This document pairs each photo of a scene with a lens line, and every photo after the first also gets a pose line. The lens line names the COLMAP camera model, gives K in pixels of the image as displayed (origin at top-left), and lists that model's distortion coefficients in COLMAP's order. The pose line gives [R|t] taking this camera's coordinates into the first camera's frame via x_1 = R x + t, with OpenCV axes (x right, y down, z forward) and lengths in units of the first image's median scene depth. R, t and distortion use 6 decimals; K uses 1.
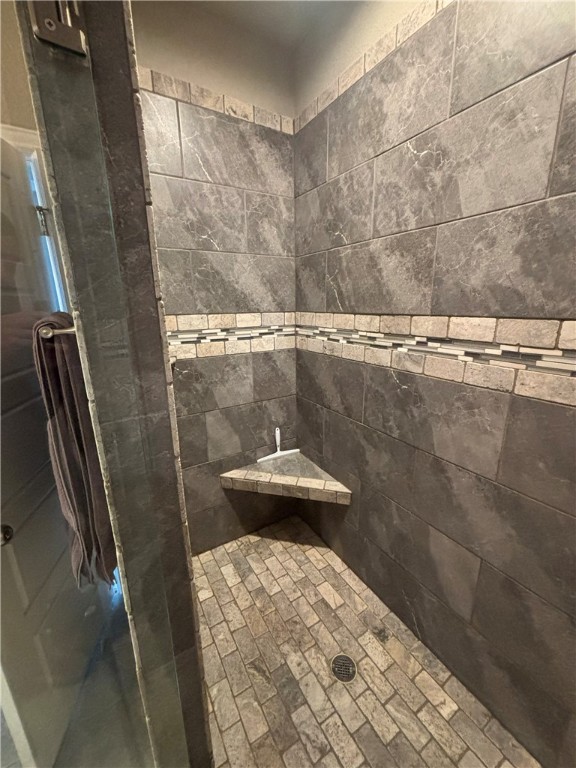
lens RADIAL K [[306.0, 0, 289.1], [0, 306.0, 382.1], [0, 0, 1]] dist [-0.002140, -0.000261]
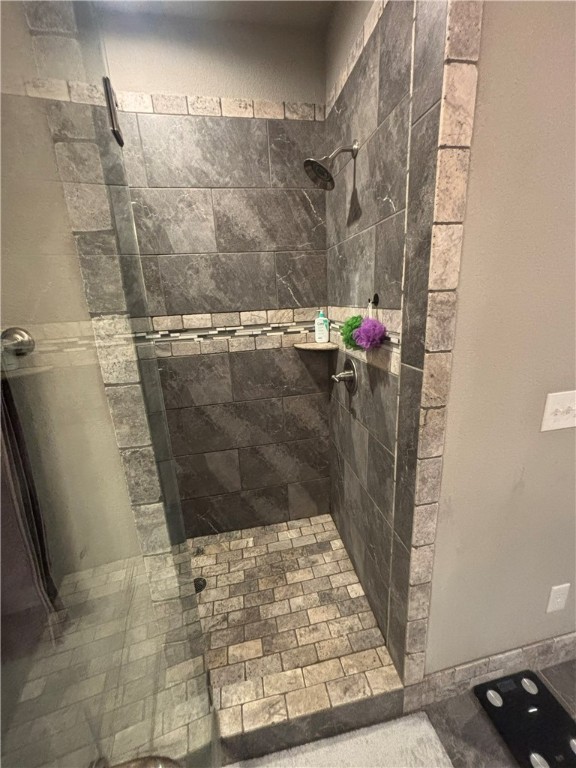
lens RADIAL K [[306.0, 0, 288.0], [0, 306.0, 380.4], [0, 0, 1]] dist [-0.002140, -0.000261]
pose [[0.354814, -0.248678, 0.901258, -0.801085], [0.274279, 0.949249, 0.153940, 0.011637], [-0.893800, 0.192576, 0.405014, -0.056487]]
